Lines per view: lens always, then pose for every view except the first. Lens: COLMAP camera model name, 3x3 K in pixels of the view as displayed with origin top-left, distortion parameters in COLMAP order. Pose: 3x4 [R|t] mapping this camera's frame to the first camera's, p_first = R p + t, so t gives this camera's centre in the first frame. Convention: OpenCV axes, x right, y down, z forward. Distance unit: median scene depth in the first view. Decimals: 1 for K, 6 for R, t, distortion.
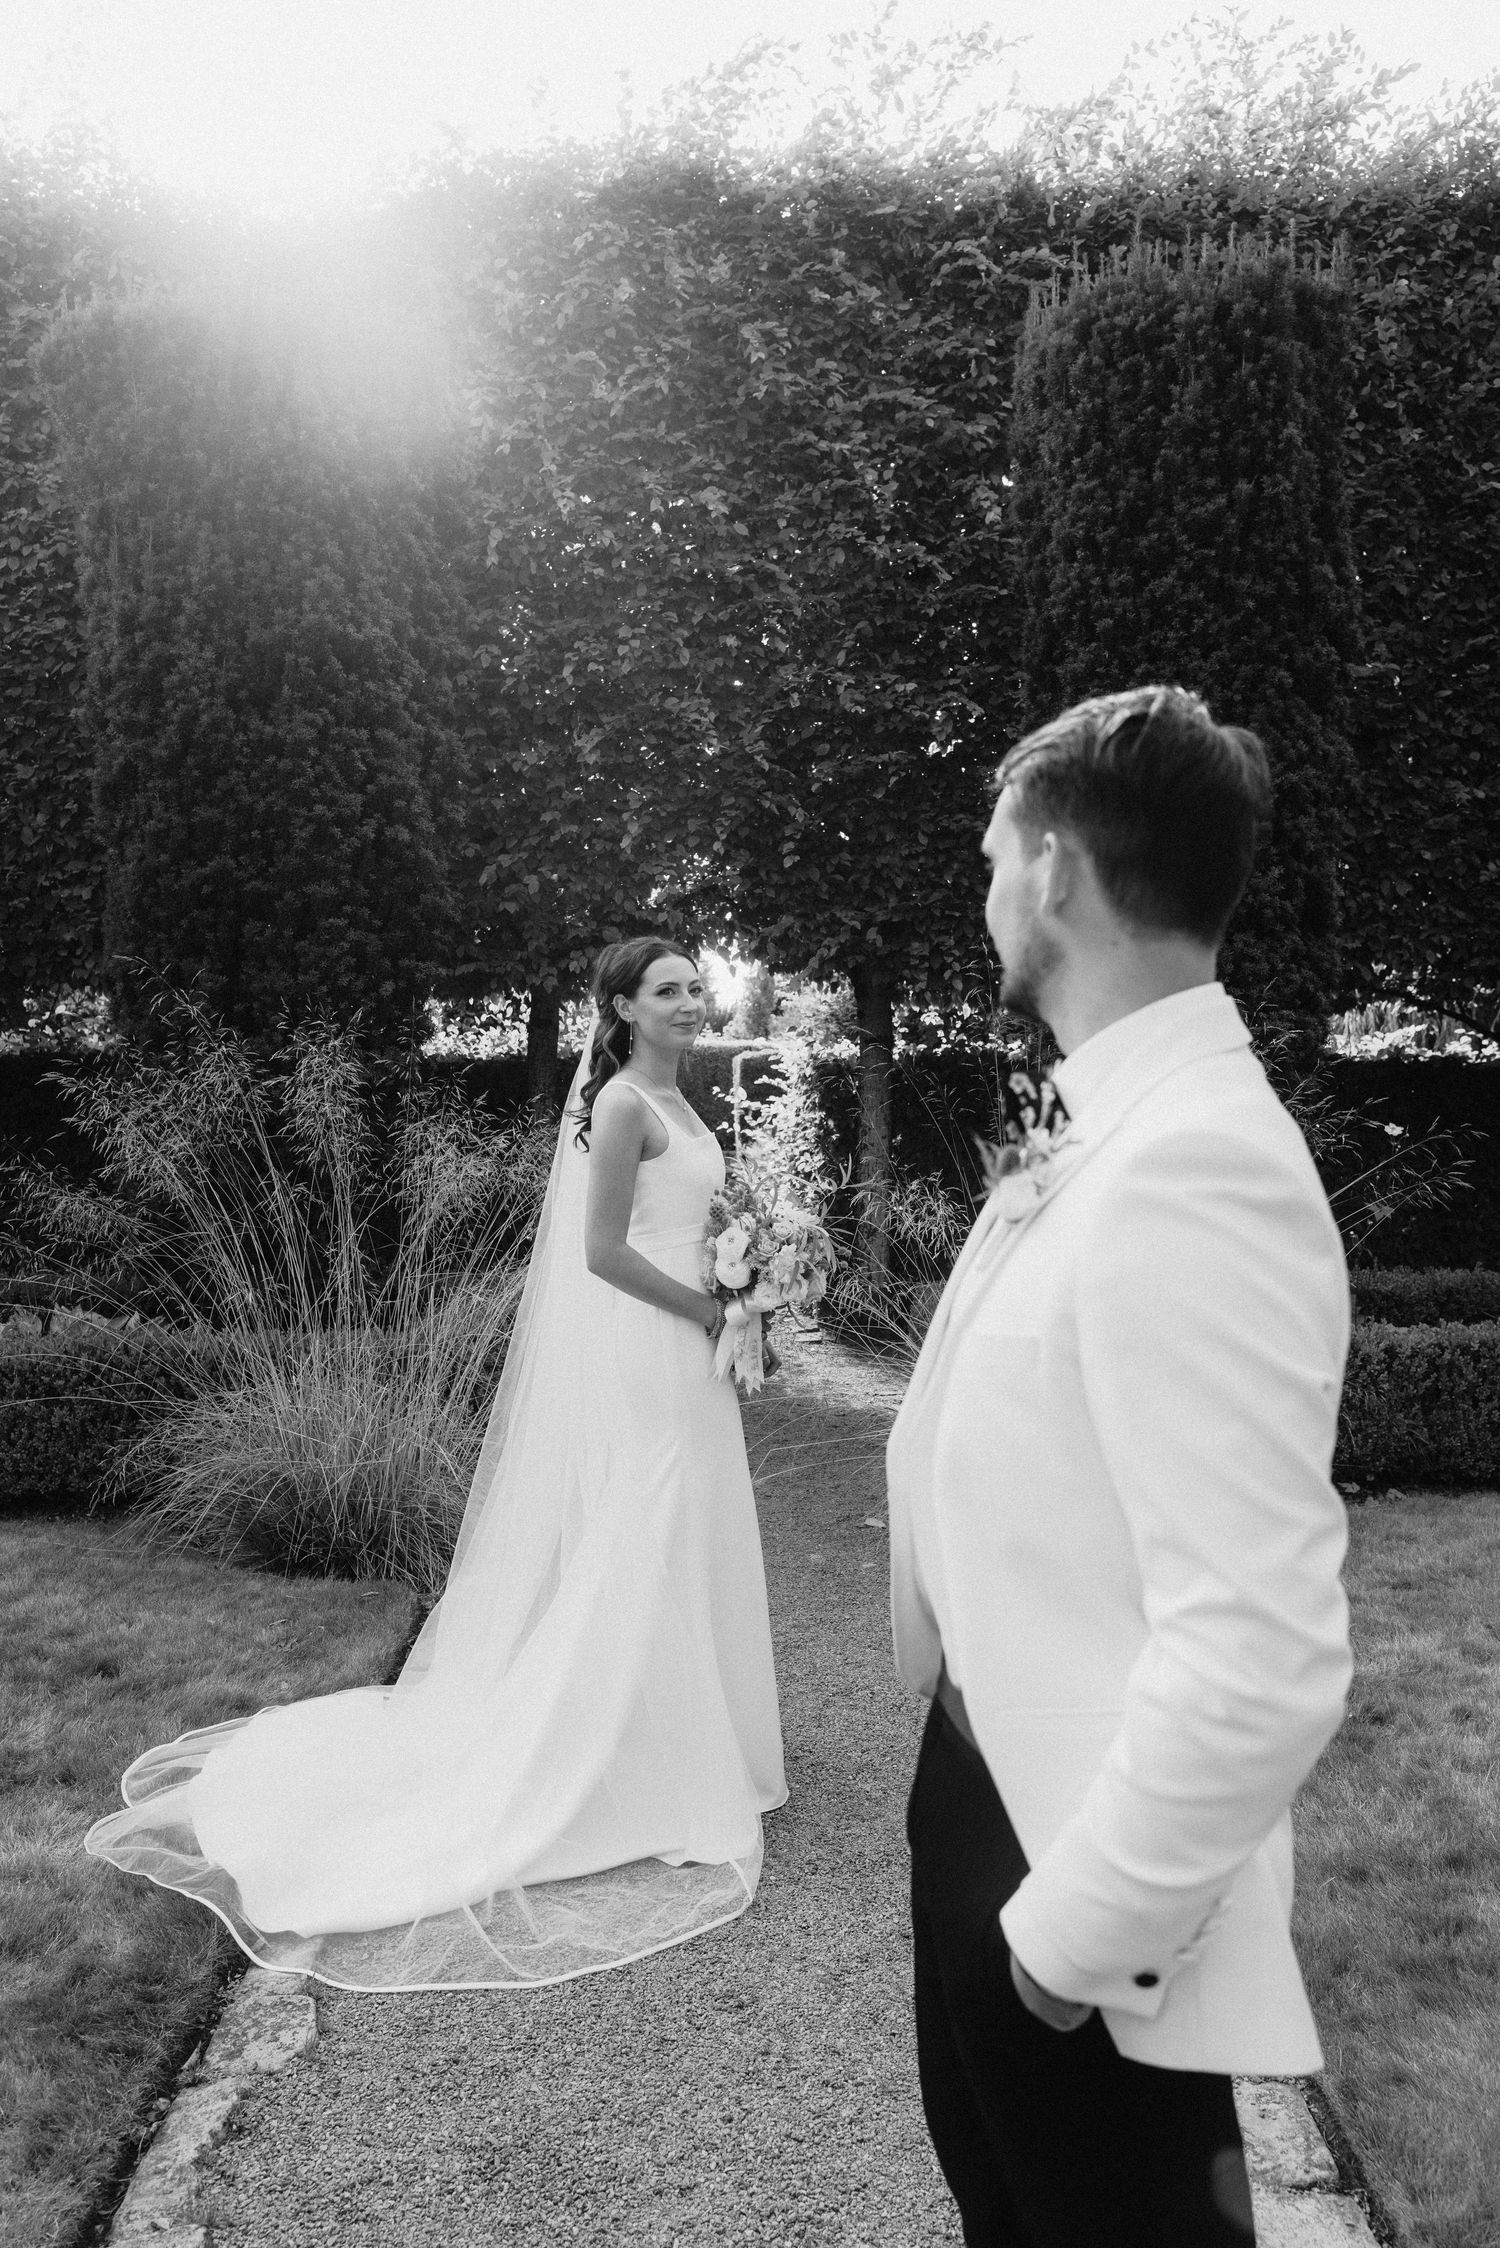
lens RADIAL K [[1755.7, 0, 760.3], [0, 1755.7, 1124.3], [0, 0, 1]] dist [-0.046288, 0.068268]
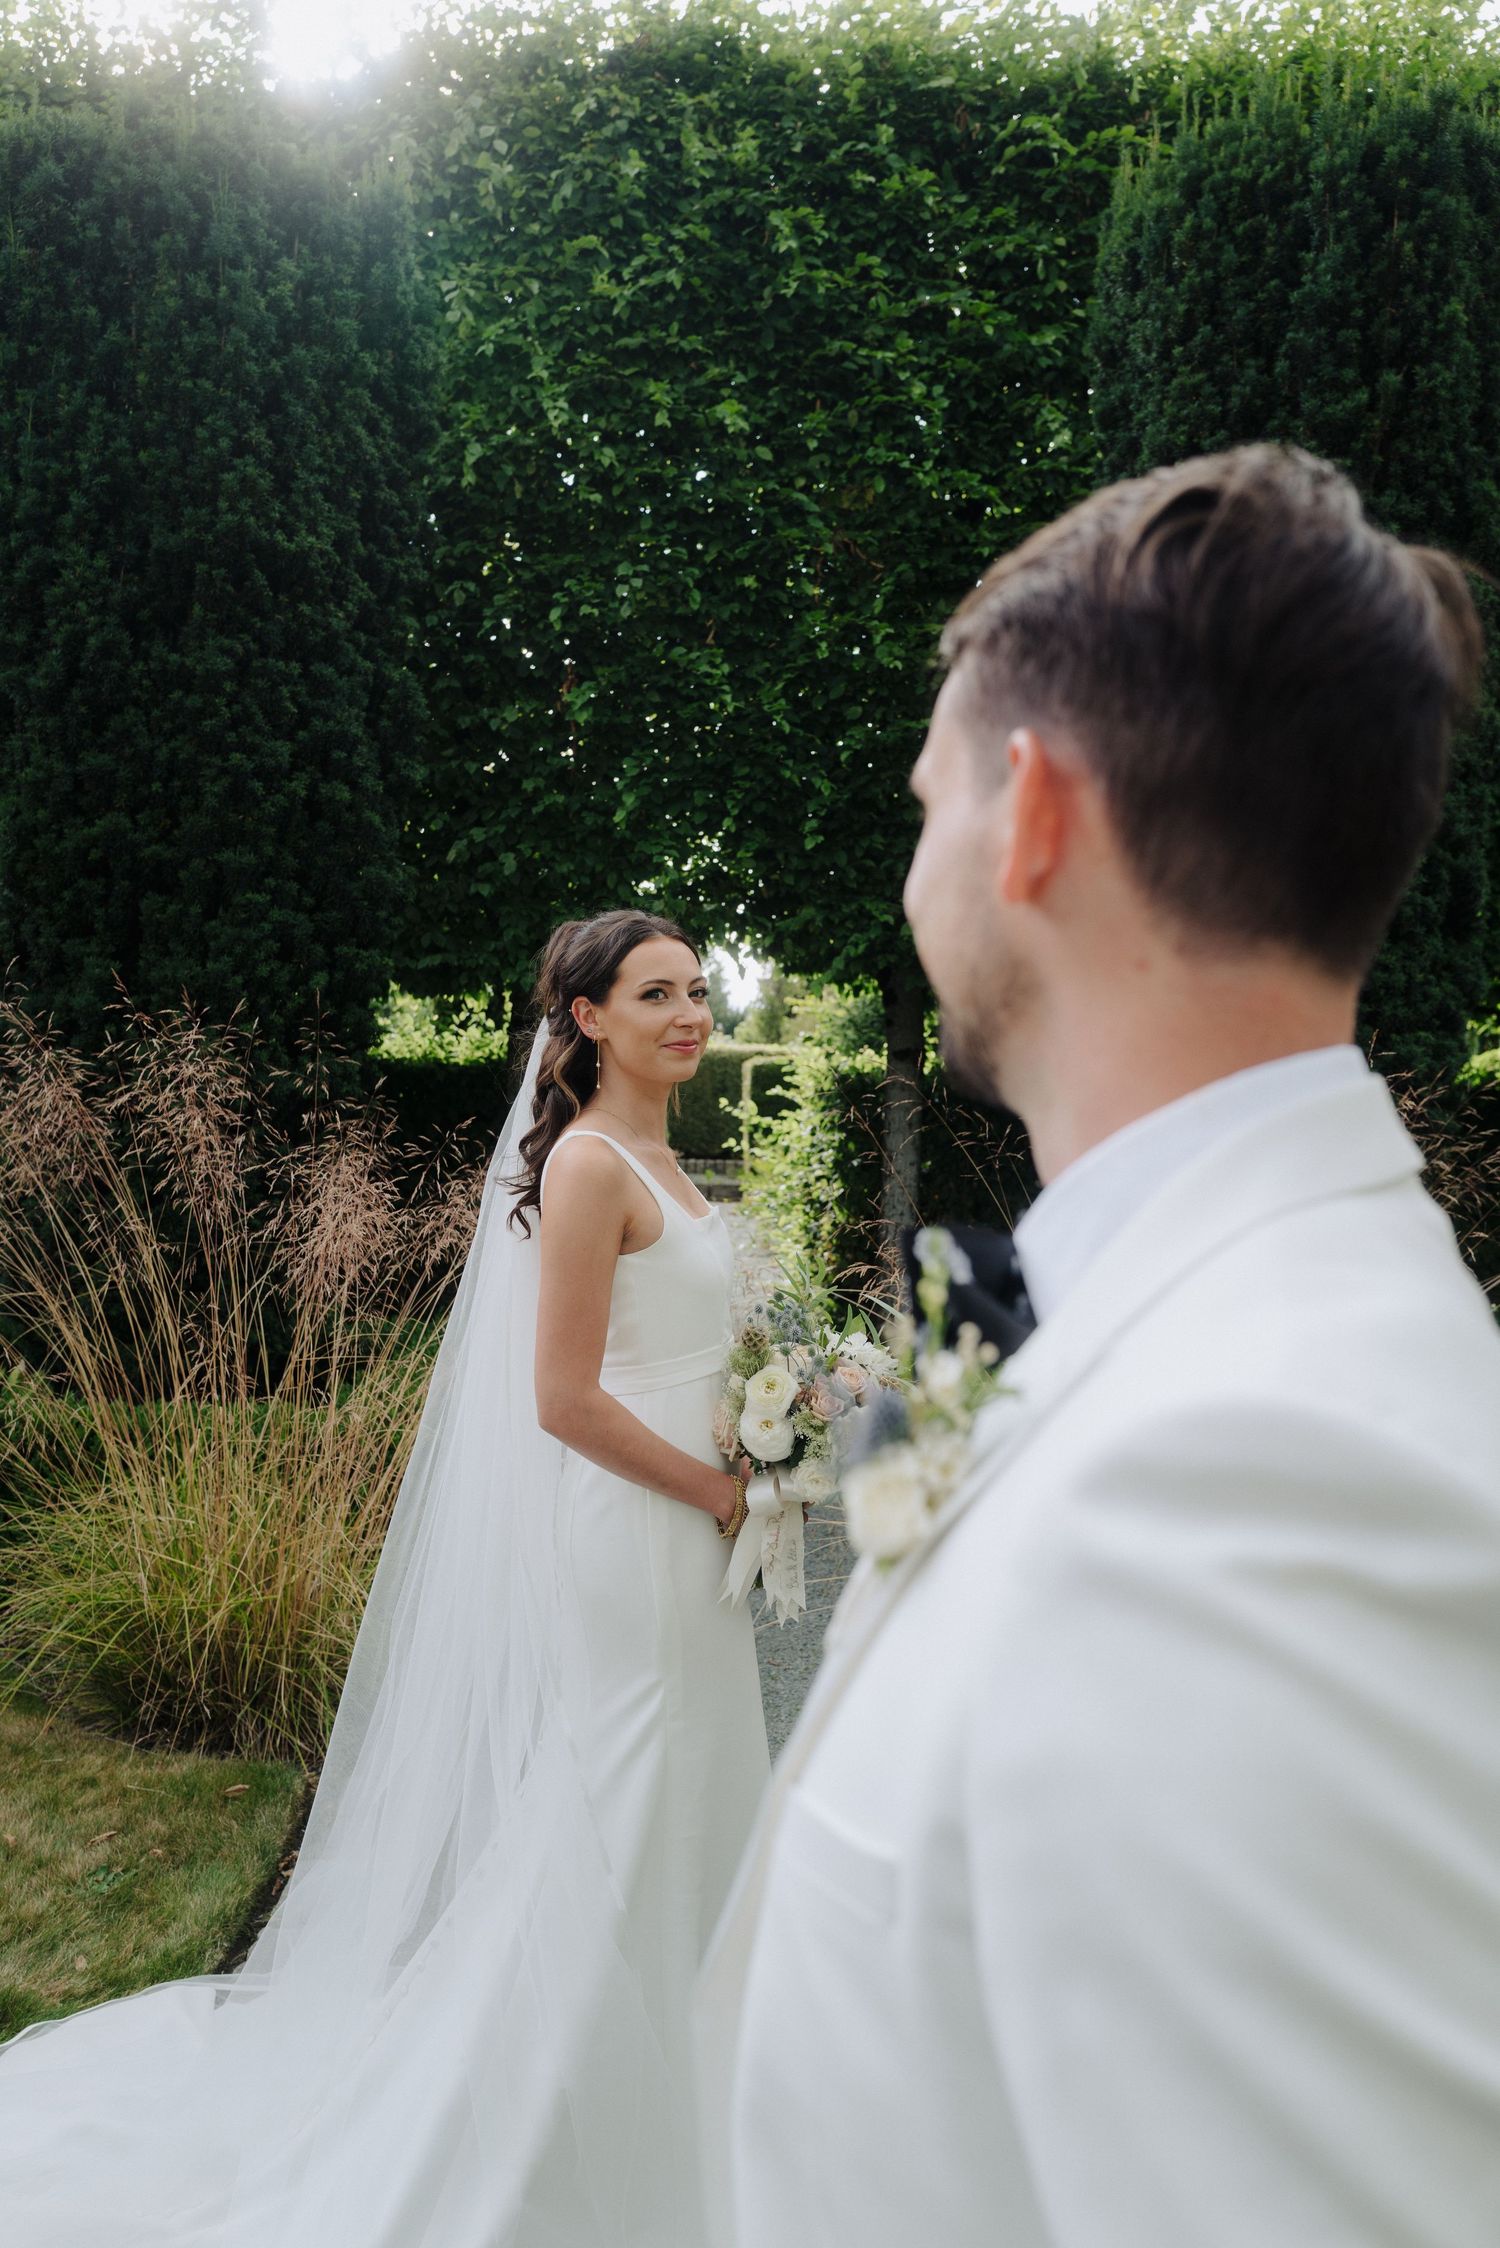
lens RADIAL K [[1755.7, 0, 757.1], [0, 1755.7, 1123.0], [0, 0, 1]] dist [-0.046288, 0.068268]
pose [[0.999728, 0.022060, -0.007628, -0.000735], [-0.022075, 0.999755, -0.001867, -0.014432], [0.007585, 0.002035, 0.999969, 0.185595]]
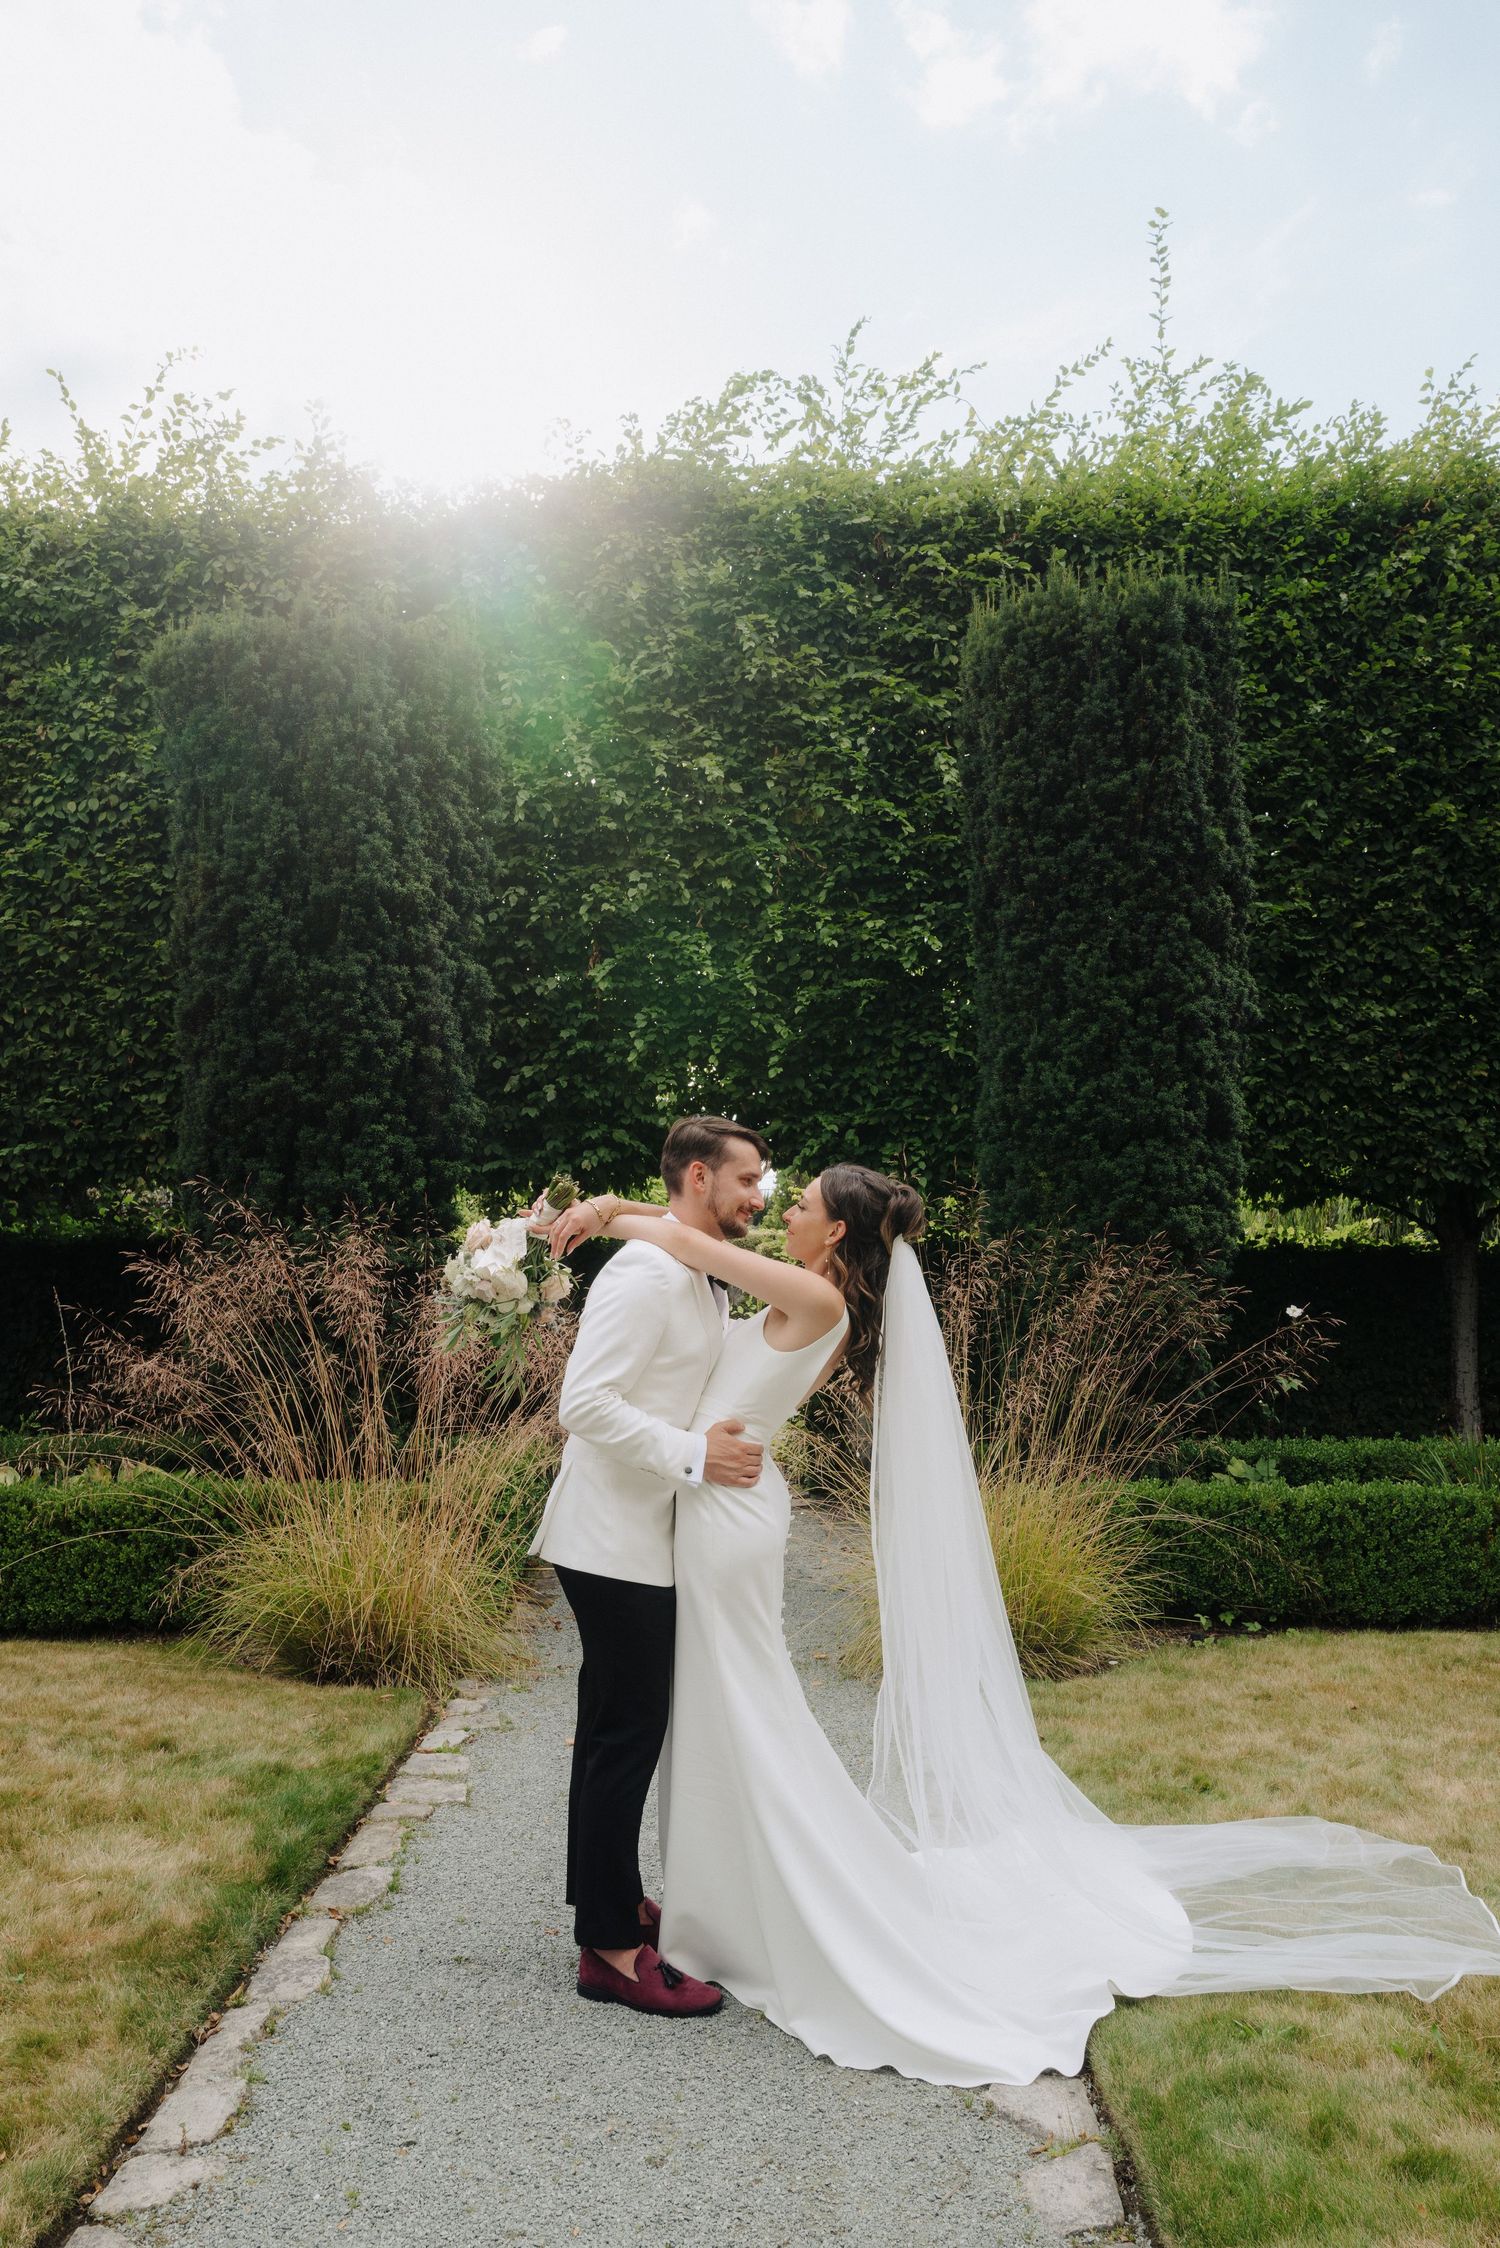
lens RADIAL K [[1755.7, 0, 753.3], [0, 1755.7, 1111.5], [0, 0, 1]] dist [-0.046288, 0.068268]
pose [[0.999587, 0.001424, -0.028705, 0.042581], [-0.004734, 0.993287, -0.115578, 0.007793], [0.028347, 0.115666, 0.992884, -0.156850]]
